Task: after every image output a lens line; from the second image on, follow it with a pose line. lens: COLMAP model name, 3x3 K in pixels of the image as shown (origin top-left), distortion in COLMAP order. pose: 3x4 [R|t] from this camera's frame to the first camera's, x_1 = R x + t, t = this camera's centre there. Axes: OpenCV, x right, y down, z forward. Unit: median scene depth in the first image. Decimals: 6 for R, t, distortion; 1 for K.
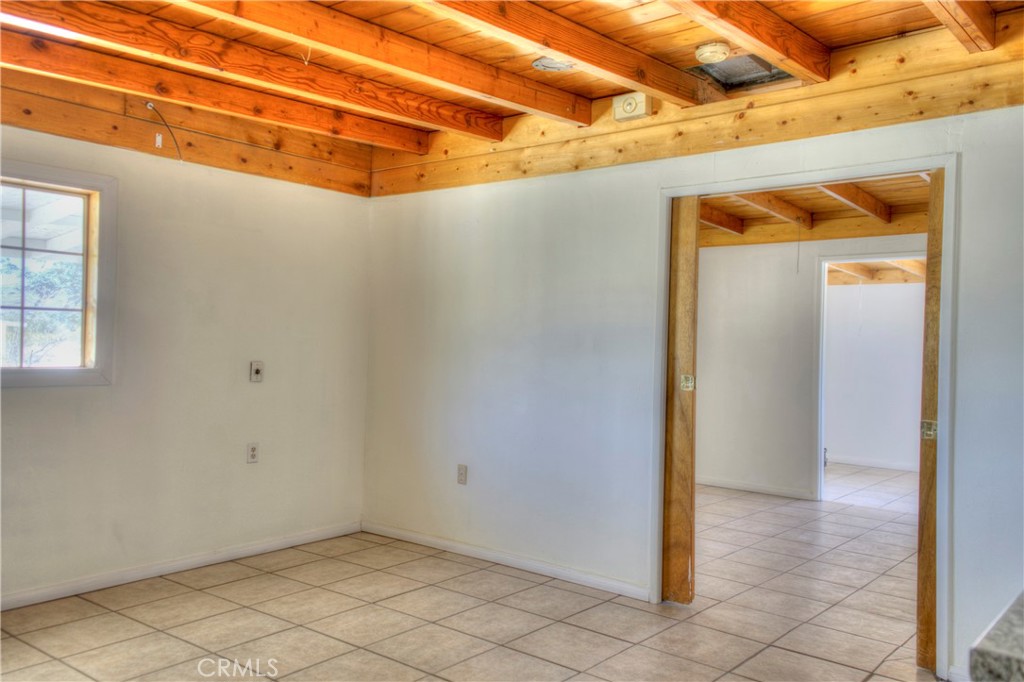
lens RADIAL K [[824.1, 0, 512.8], [0, 824.1, 333.9], [0, 0, 1]] dist [0.141957, -0.099799]
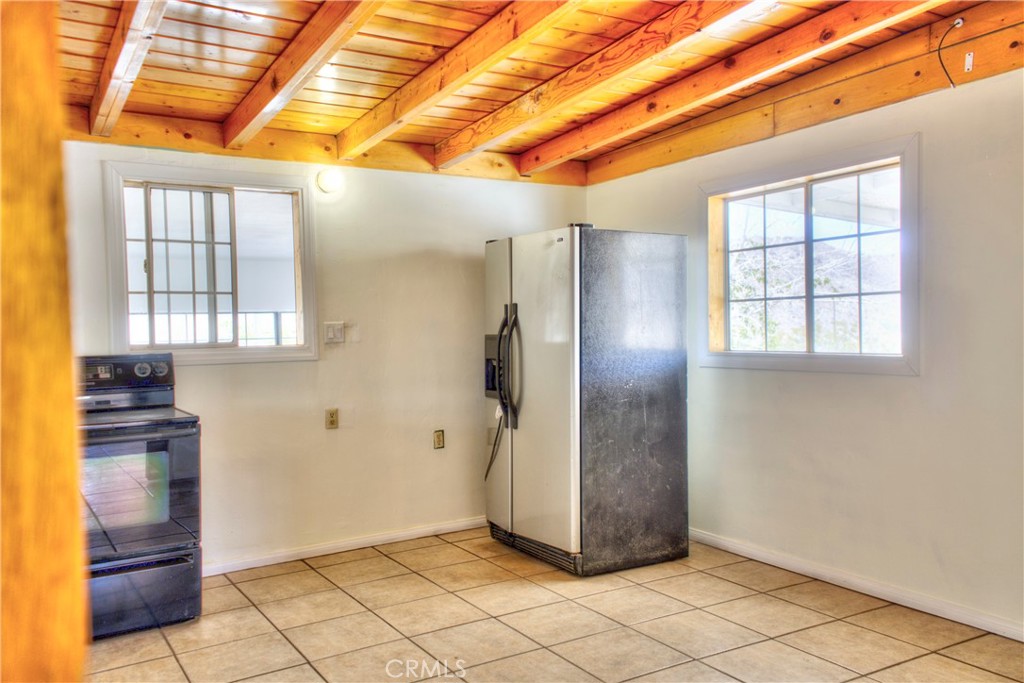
lens RADIAL K [[824.1, 0, 513.9], [0, 824.1, 348.2], [0, 0, 1]] dist [0.141957, -0.099799]
pose [[-0.327037, 0.015816, -0.944879, 0.120656], [0.032154, 0.999467, 0.005601, 0.003297], [0.944464, -0.028550, -0.327372, 0.228942]]
